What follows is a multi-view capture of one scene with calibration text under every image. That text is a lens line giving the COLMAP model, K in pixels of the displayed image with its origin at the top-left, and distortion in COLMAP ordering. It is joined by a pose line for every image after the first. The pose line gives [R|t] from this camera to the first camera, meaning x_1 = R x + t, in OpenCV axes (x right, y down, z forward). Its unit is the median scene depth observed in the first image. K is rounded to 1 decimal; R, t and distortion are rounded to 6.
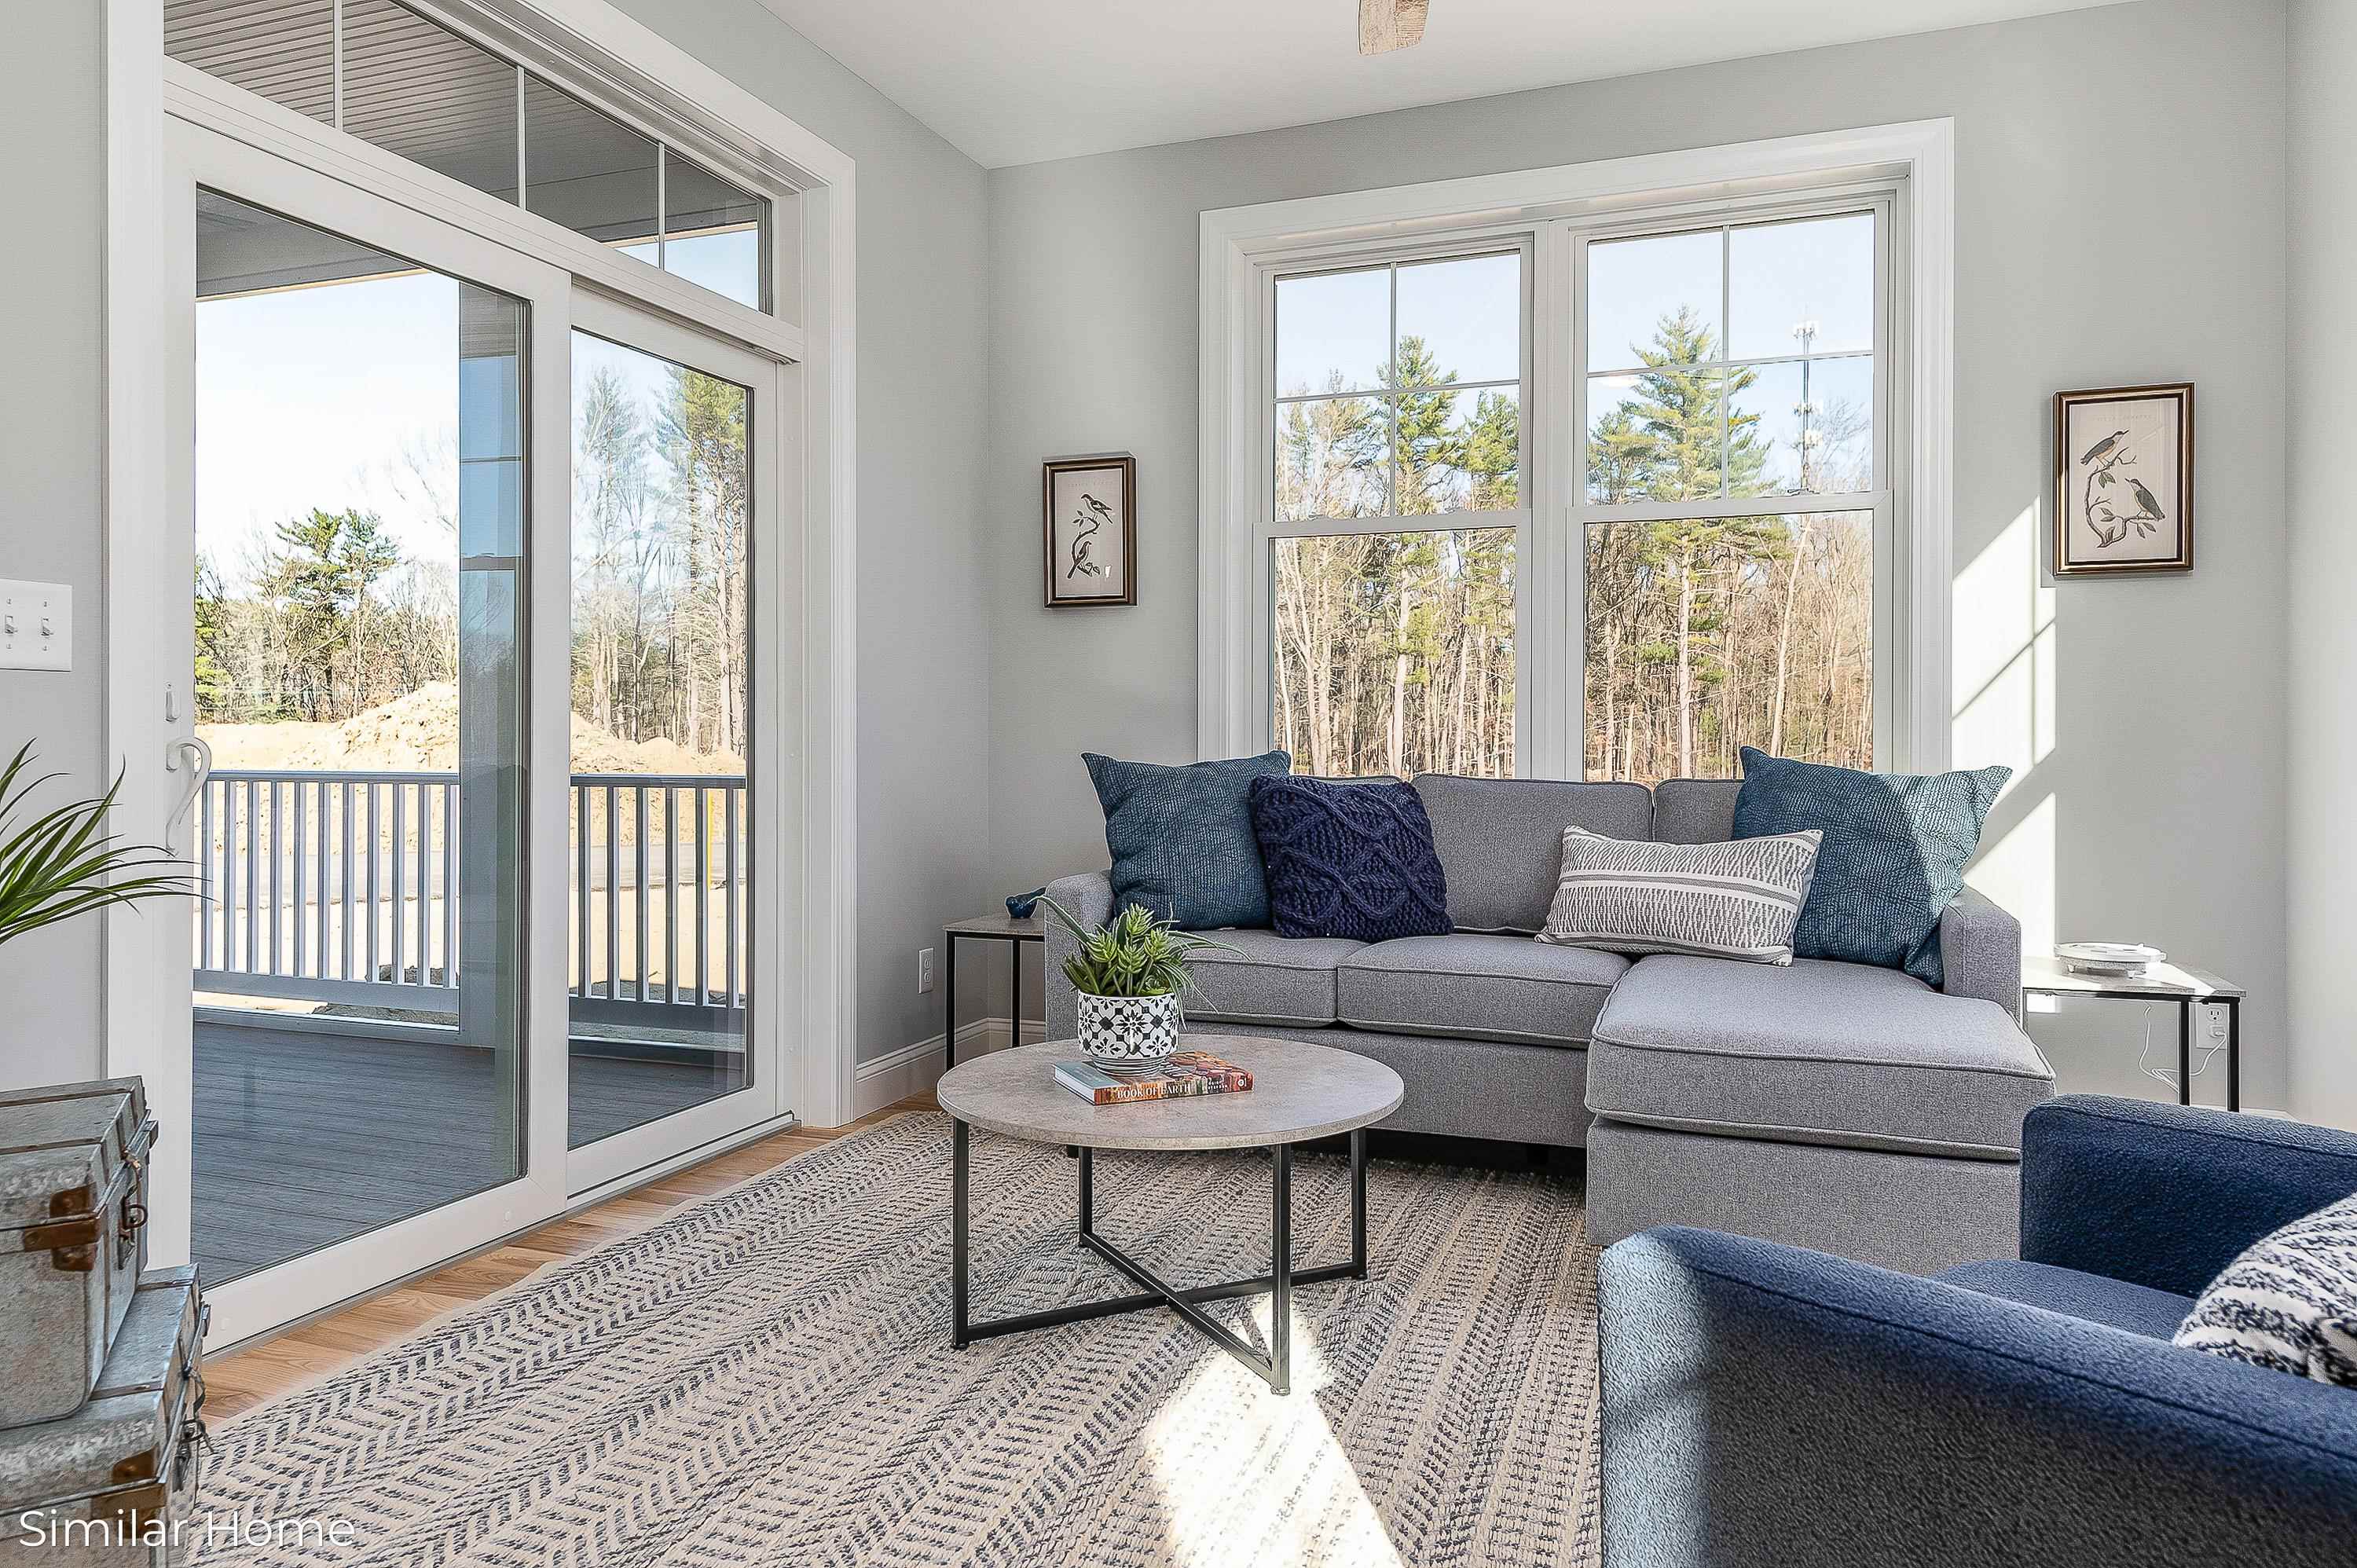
lens RADIAL K [[1585.5, 0, 1171.8], [0, 1585.5, 752.9], [0, 0, 1]] dist [0.029779, -0.046318]
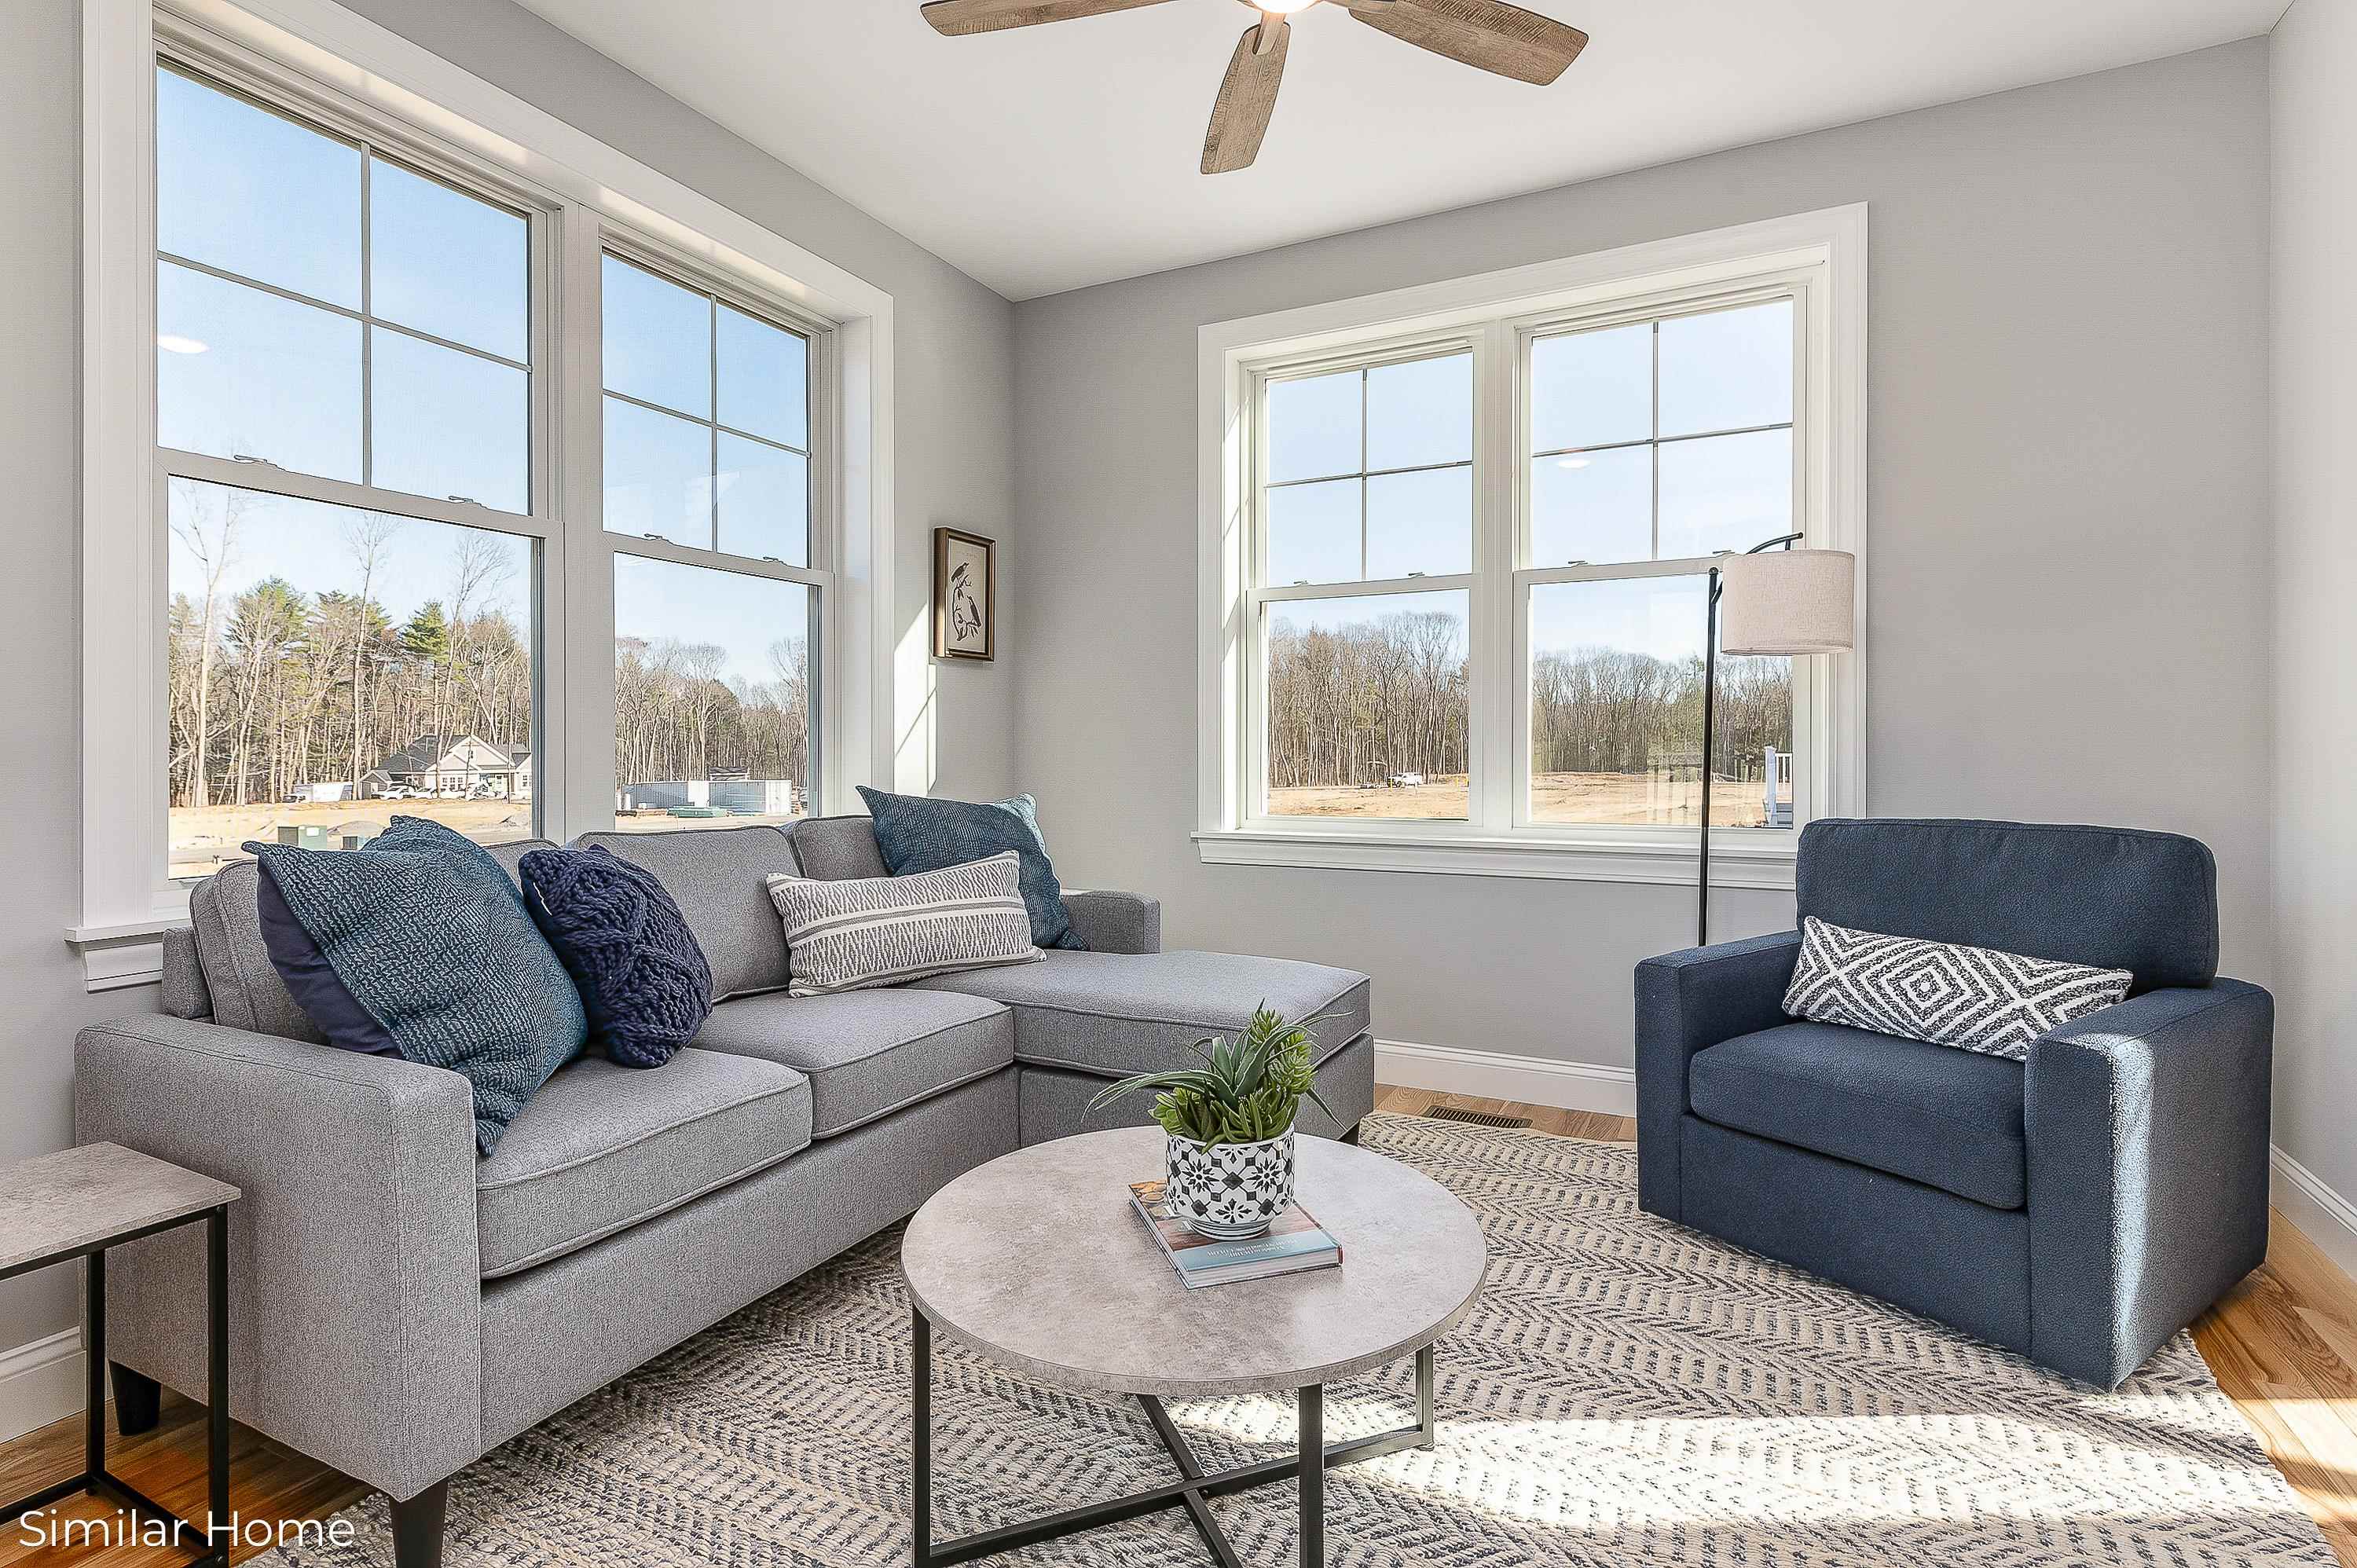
lens RADIAL K [[1111.8, 0, 1179.9], [0, 1111.8, 751.3], [0, 0, 1]] dist [0.000544, 0.000055]
pose [[0.107068, -0.004932, 0.994239, -0.407819], [0.016817, 0.999854, 0.003149, -0.027280], [-0.994109, 0.016383, 0.107135, 0.692270]]
